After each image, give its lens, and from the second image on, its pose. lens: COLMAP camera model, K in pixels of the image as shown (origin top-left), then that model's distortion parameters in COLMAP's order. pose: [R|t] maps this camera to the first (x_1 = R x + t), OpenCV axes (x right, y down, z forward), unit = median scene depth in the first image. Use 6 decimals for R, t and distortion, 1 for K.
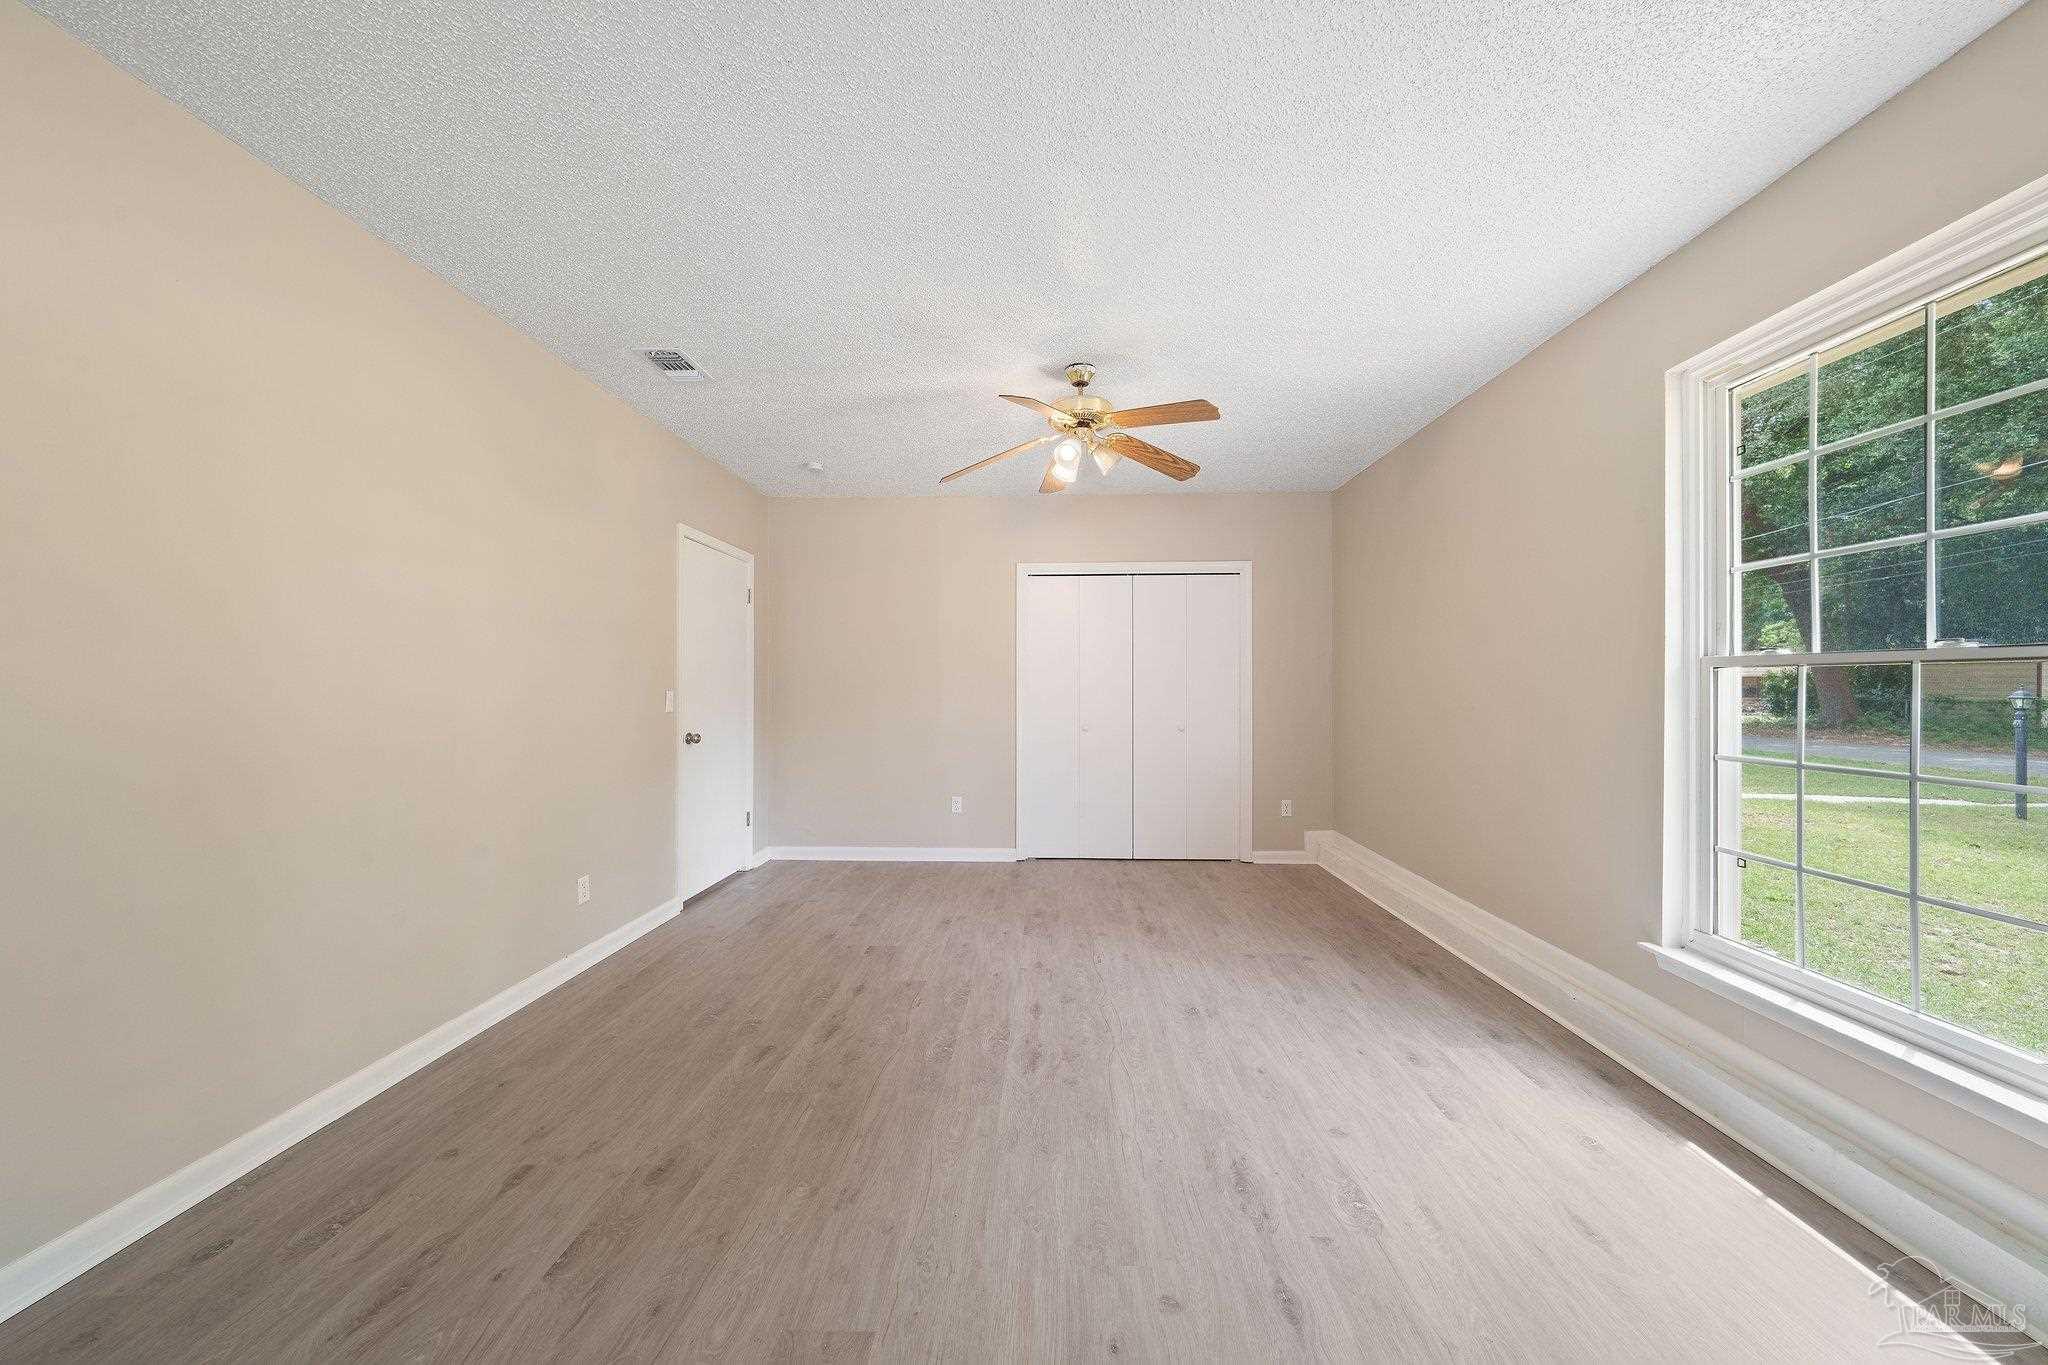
lens RADIAL K [[728.5, 0, 1029.6], [0, 728.5, 687.4], [0, 0, 1]] dist [-0.004166, 0.000853]
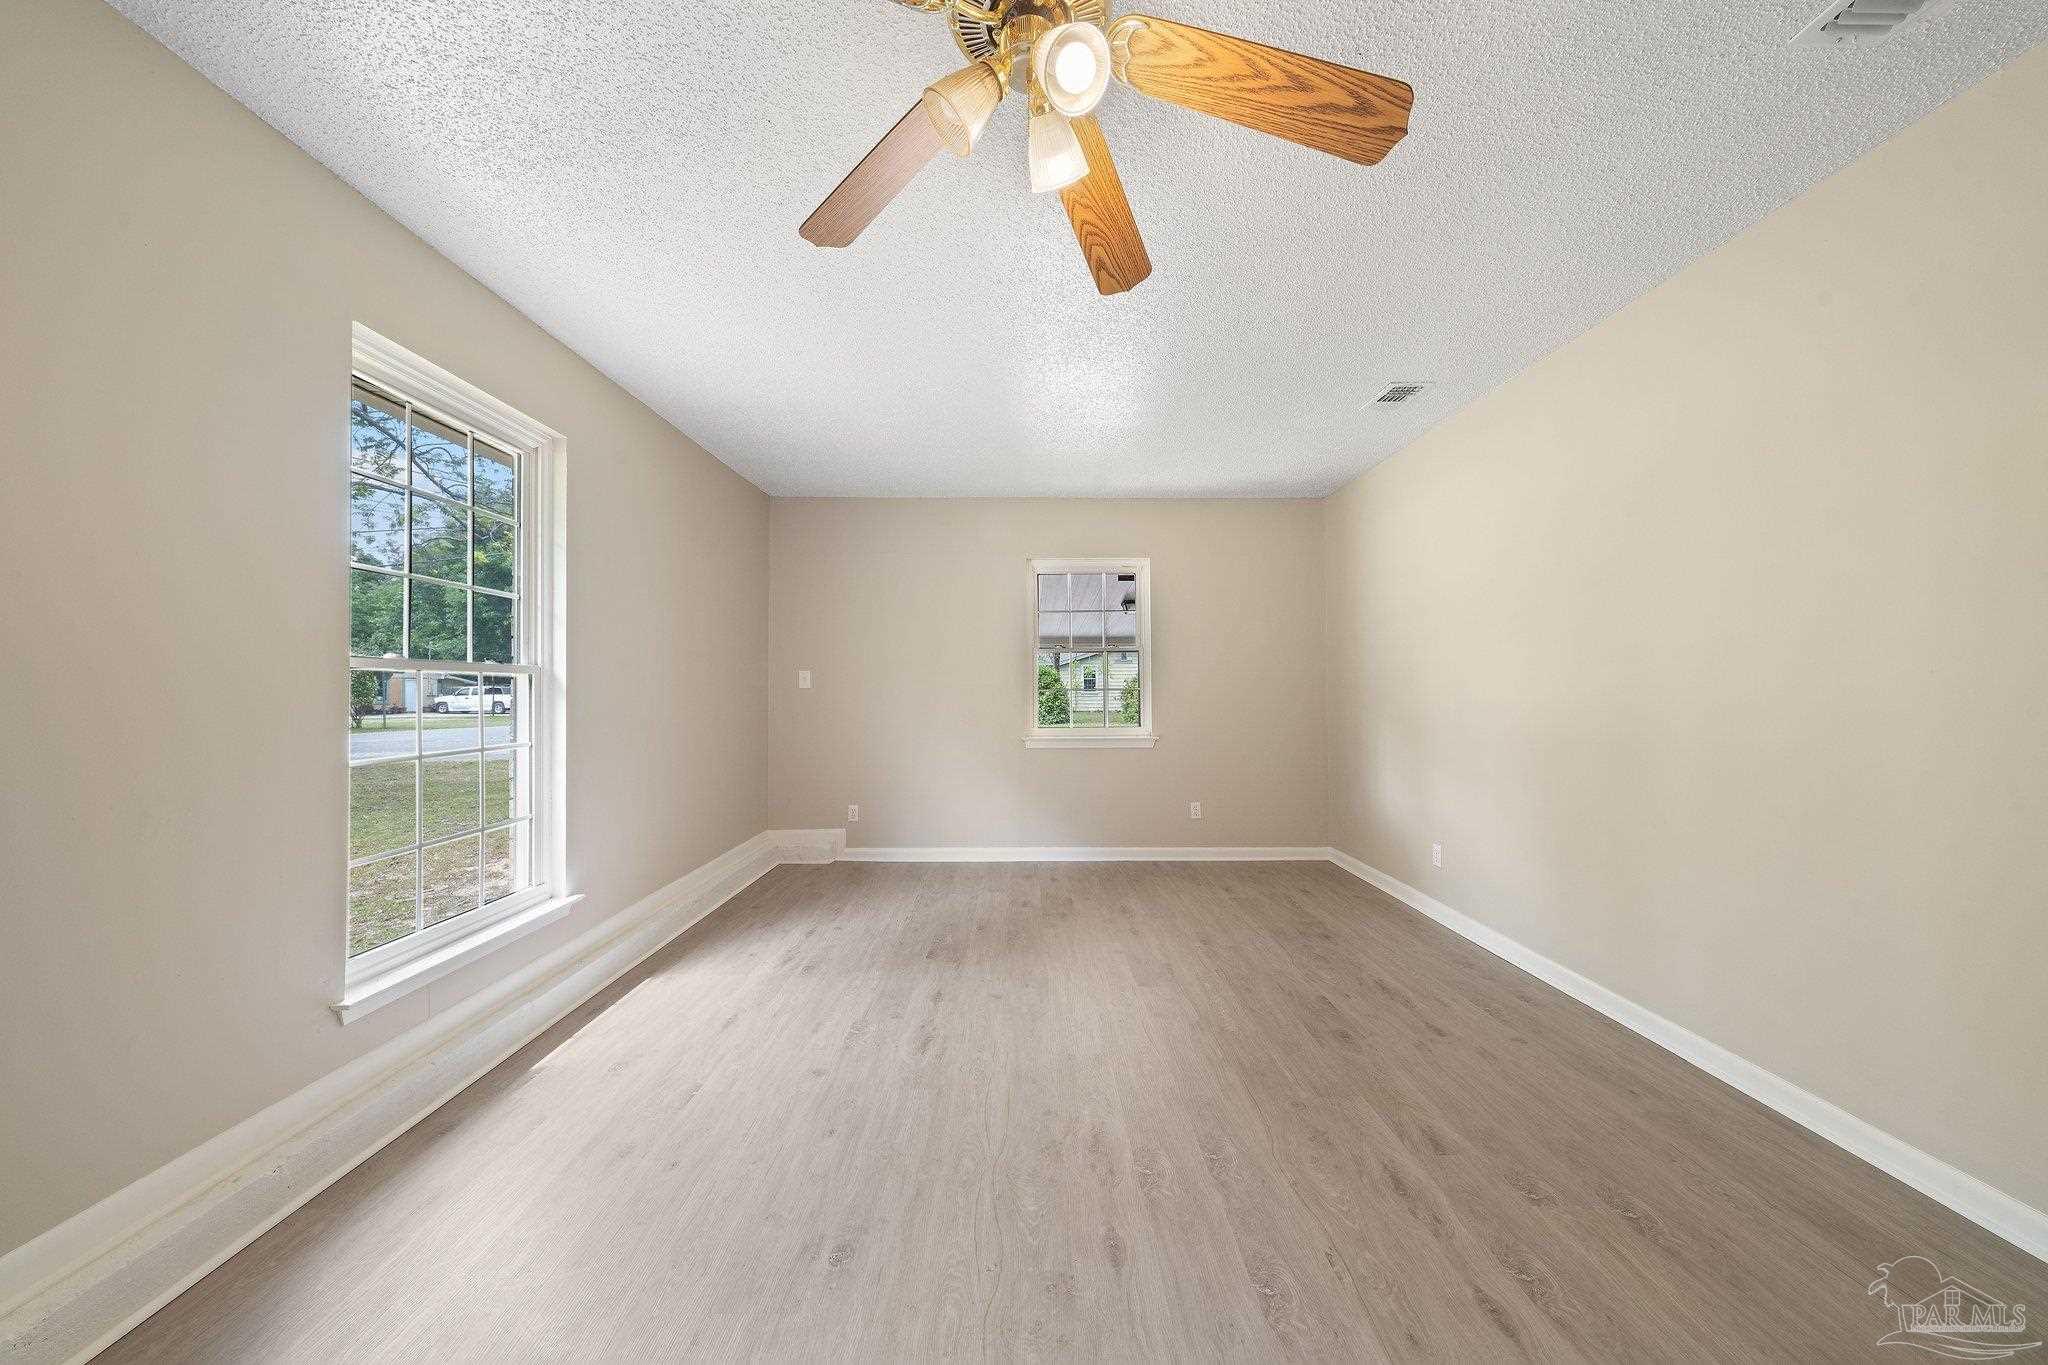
lens RADIAL K [[728.5, 0, 1022.0], [0, 728.5, 683.1], [0, 0, 1]] dist [-0.004166, 0.000853]
pose [[-0.999383, 0.003356, -0.034959, 0.132313], [0.003551, 0.999978, -0.005526, 0.000481], [0.034940, -0.005647, -0.999373, 2.069941]]
